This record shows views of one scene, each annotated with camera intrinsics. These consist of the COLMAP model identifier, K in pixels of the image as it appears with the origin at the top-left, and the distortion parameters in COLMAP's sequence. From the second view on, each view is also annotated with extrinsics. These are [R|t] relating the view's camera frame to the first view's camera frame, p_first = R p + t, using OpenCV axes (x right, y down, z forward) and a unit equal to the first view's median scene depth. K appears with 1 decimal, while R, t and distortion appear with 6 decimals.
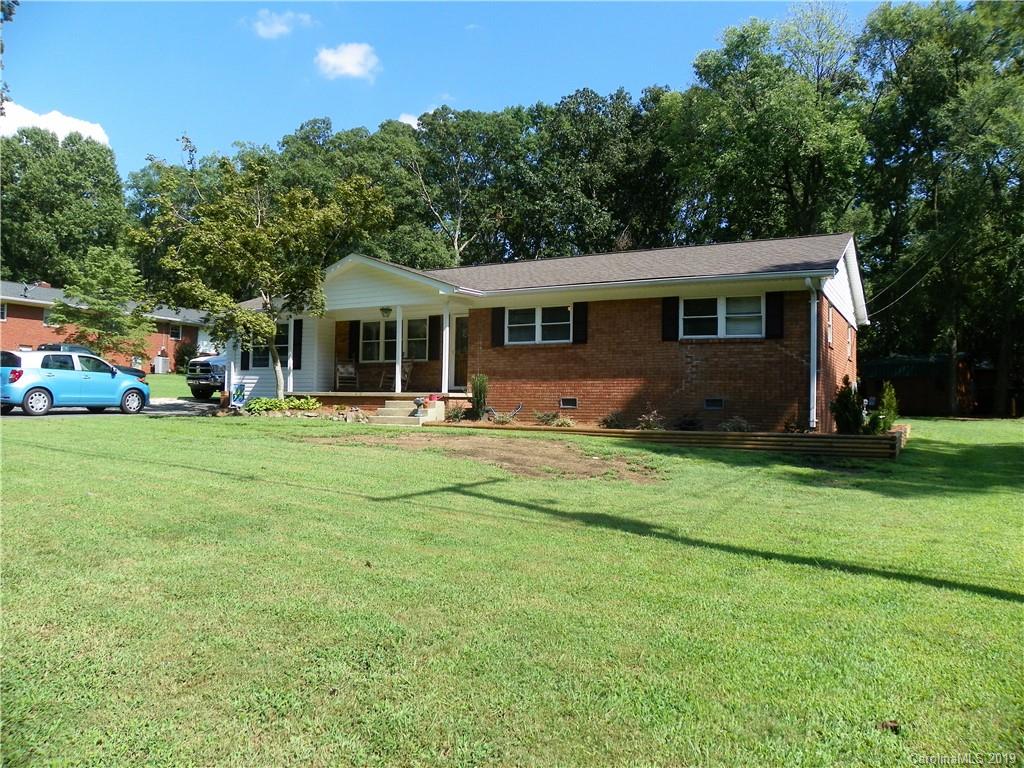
lens RADIAL K [[770.2, 0, 512.9], [0, 770.2, 390.1], [0, 0, 1]] dist [-0.137241, 0.053244]
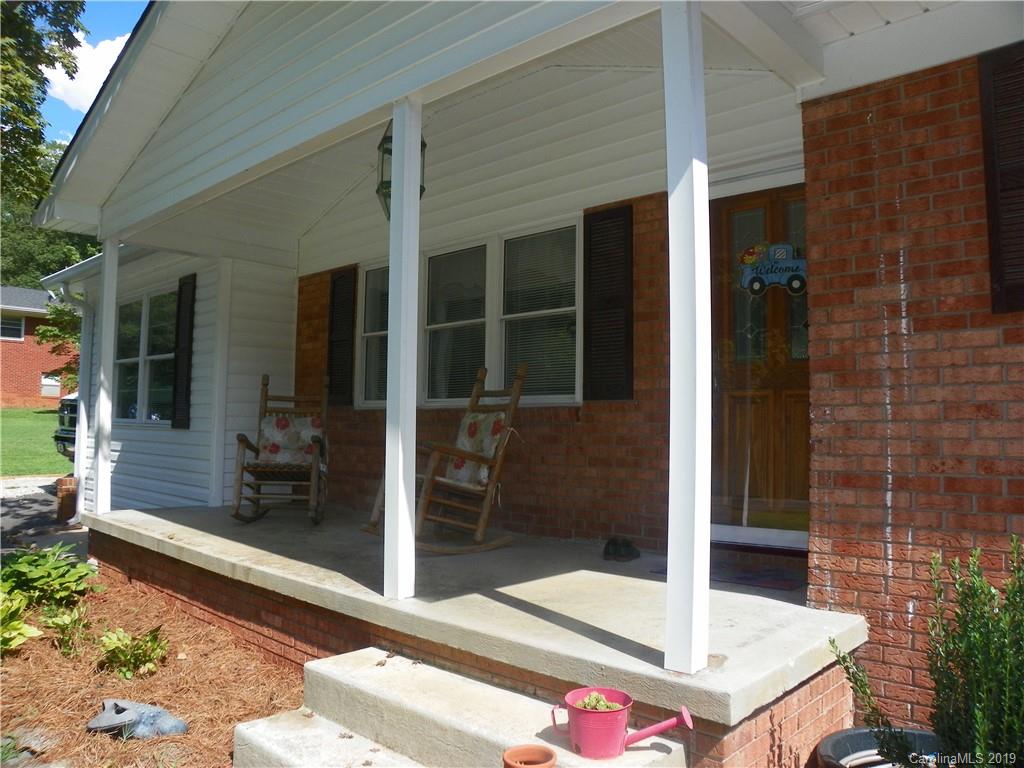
lens RADIAL K [[770.2, 0, 514.3], [0, 770.2, 377.6], [0, 0, 1]] dist [-0.137241, 0.053244]
pose [[0.972316, -0.017393, -0.233022, -0.078852], [0.006240, 0.998803, -0.048516, -0.035560], [0.233587, 0.045719, 0.971260, 0.793976]]
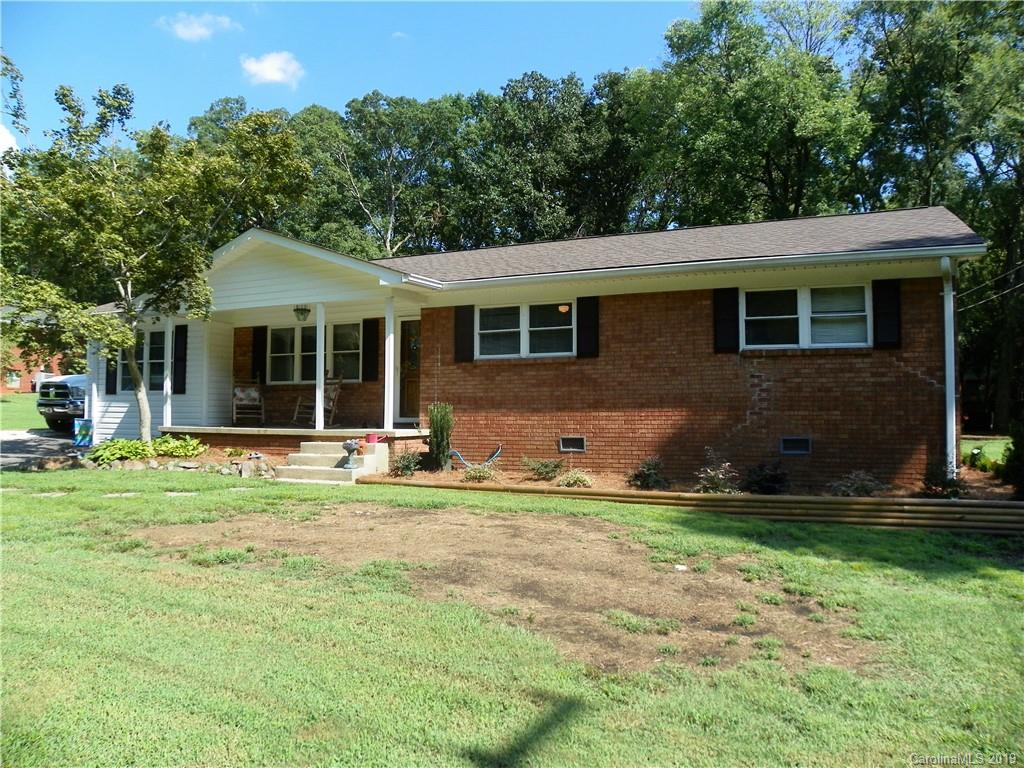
lens RADIAL K [[770.2, 0, 510.5], [0, 770.2, 380.7], [0, 0, 1]] dist [-0.137241, 0.053244]
pose [[0.995951, -0.007633, 0.089573, -0.037789], [0.009978, 0.999618, -0.025761, -0.020141], [-0.089343, 0.026551, 0.995647, 0.286920]]
